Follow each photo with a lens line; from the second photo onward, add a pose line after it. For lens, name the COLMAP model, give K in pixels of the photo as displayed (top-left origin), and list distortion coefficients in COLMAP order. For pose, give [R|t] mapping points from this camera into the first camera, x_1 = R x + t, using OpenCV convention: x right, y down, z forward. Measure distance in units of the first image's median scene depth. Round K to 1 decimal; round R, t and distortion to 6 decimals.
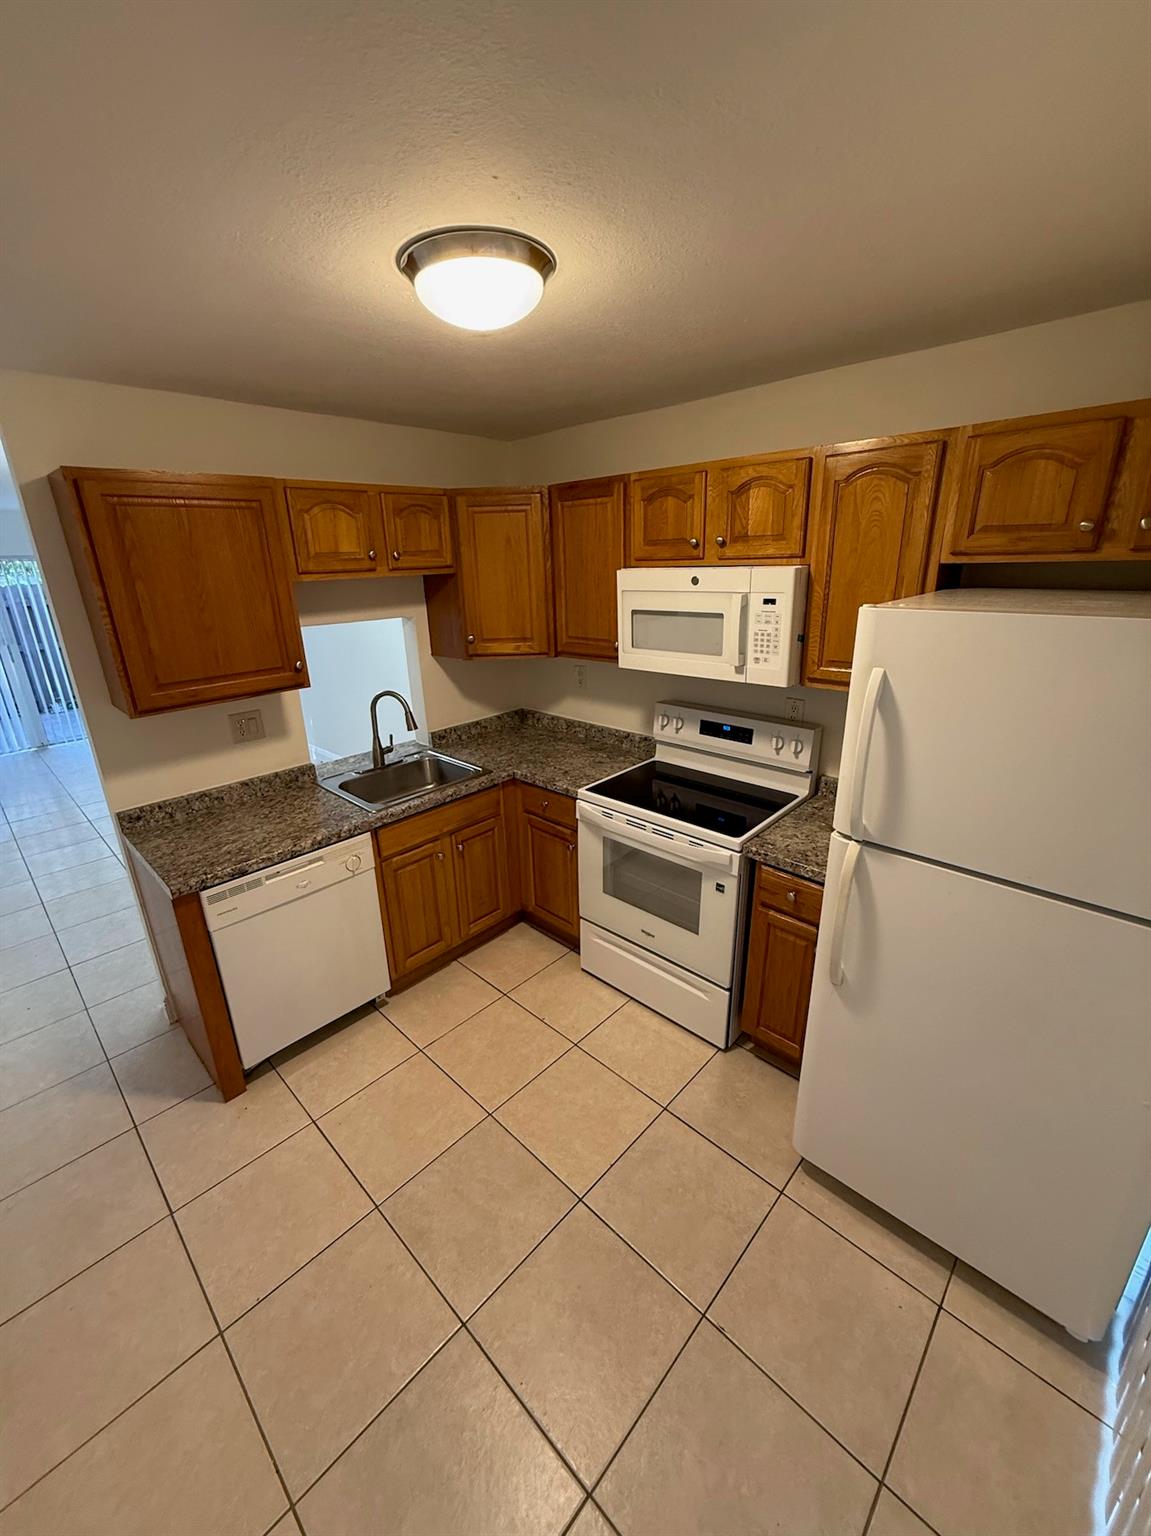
lens RADIAL K [[614.0, 0, 578.4], [0, 614.0, 763.6], [0, 0, 1]] dist [0.002114, 0.000458]
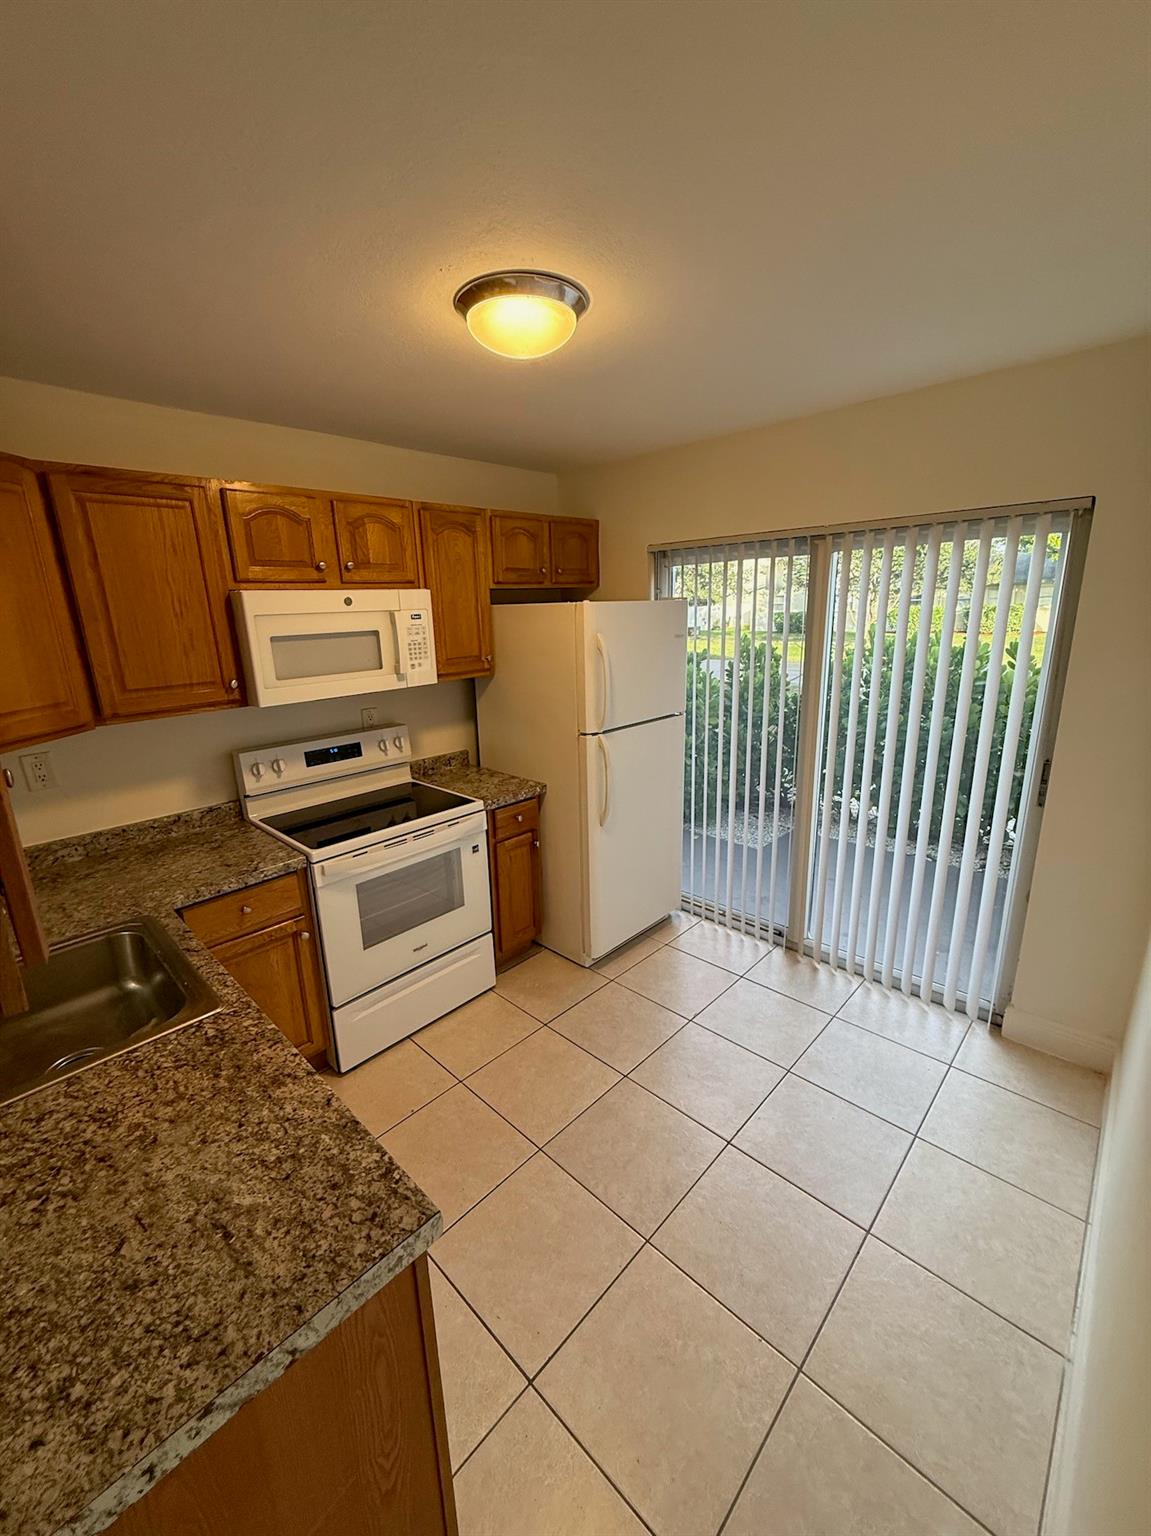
lens RADIAL K [[614.0, 0, 573.5], [0, 614.0, 761.8], [0, 0, 1]] dist [0.002114, 0.000458]
pose [[0.005436, -0.222516, 0.974914, -0.910575], [0.350373, 0.913550, 0.206556, -0.135789], [-0.936594, 0.340461, 0.082929, 0.670913]]
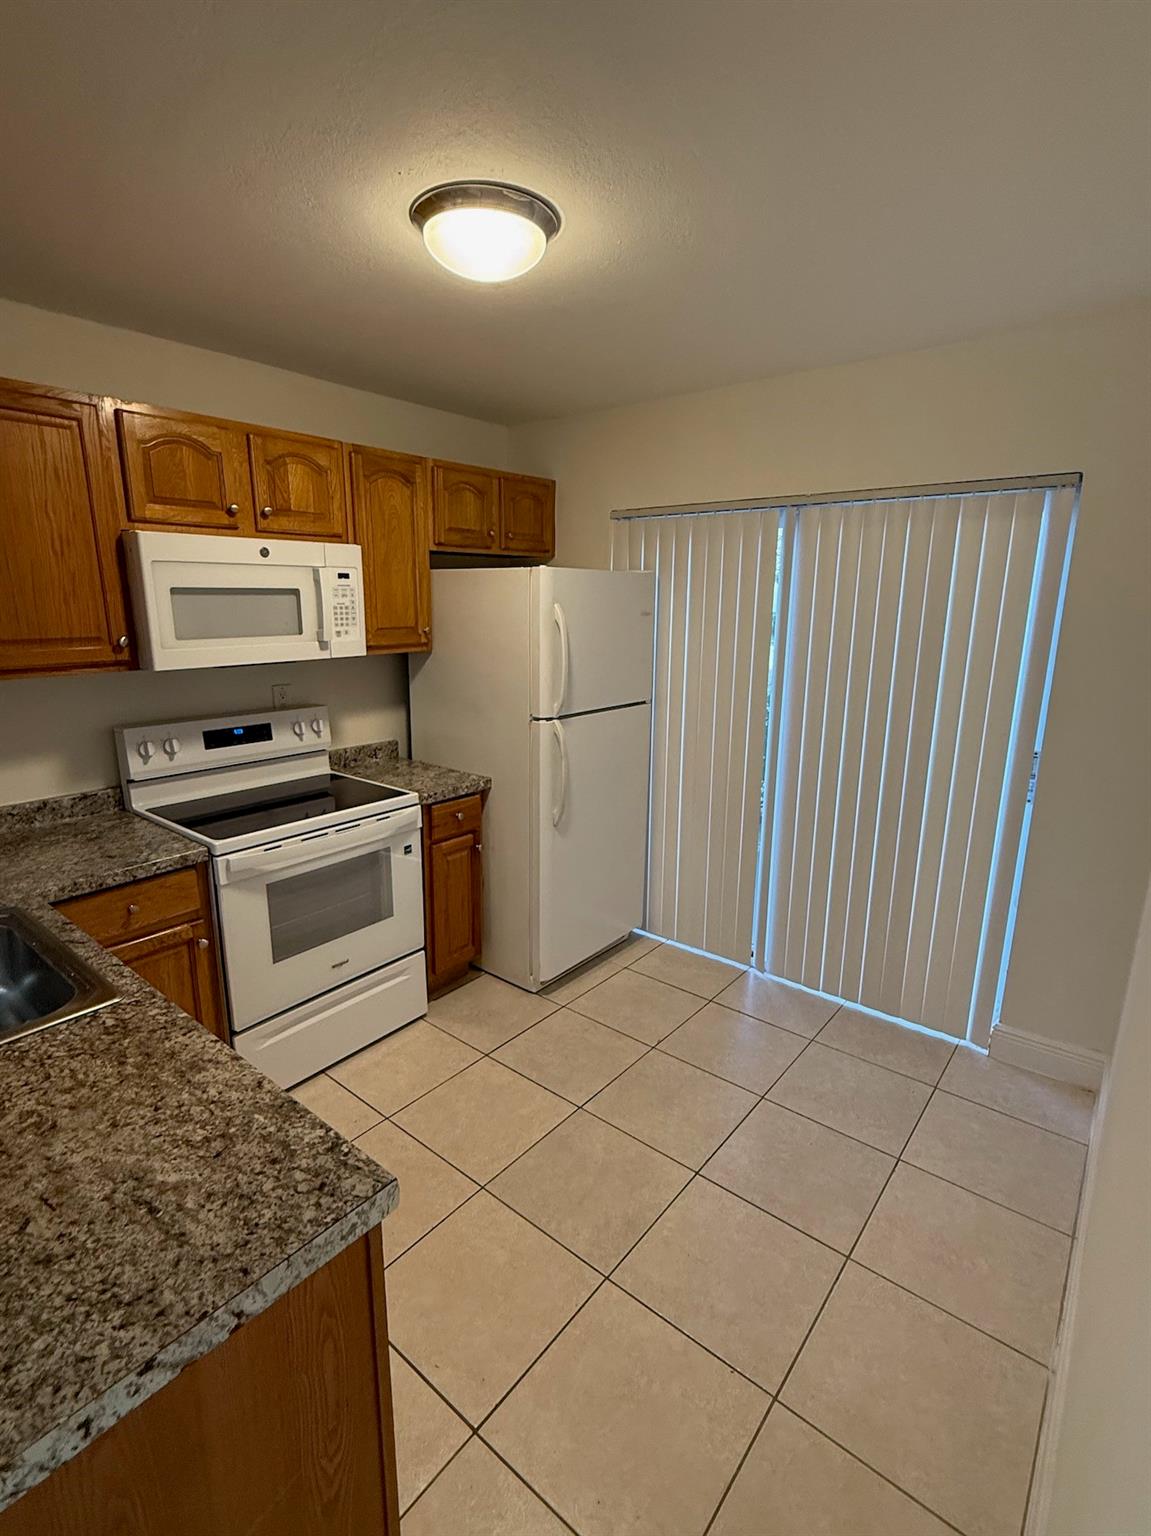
lens RADIAL K [[731.5, 0, 575.5], [0, 731.5, 765.6], [0, 0, 1]] dist [0.003314, -0.000282]
pose [[-0.078366, -0.199613, 0.976736, -0.967545], [0.316199, 0.924185, 0.214242, -0.101735], [-0.945451, 0.325632, -0.009307, 0.709405]]
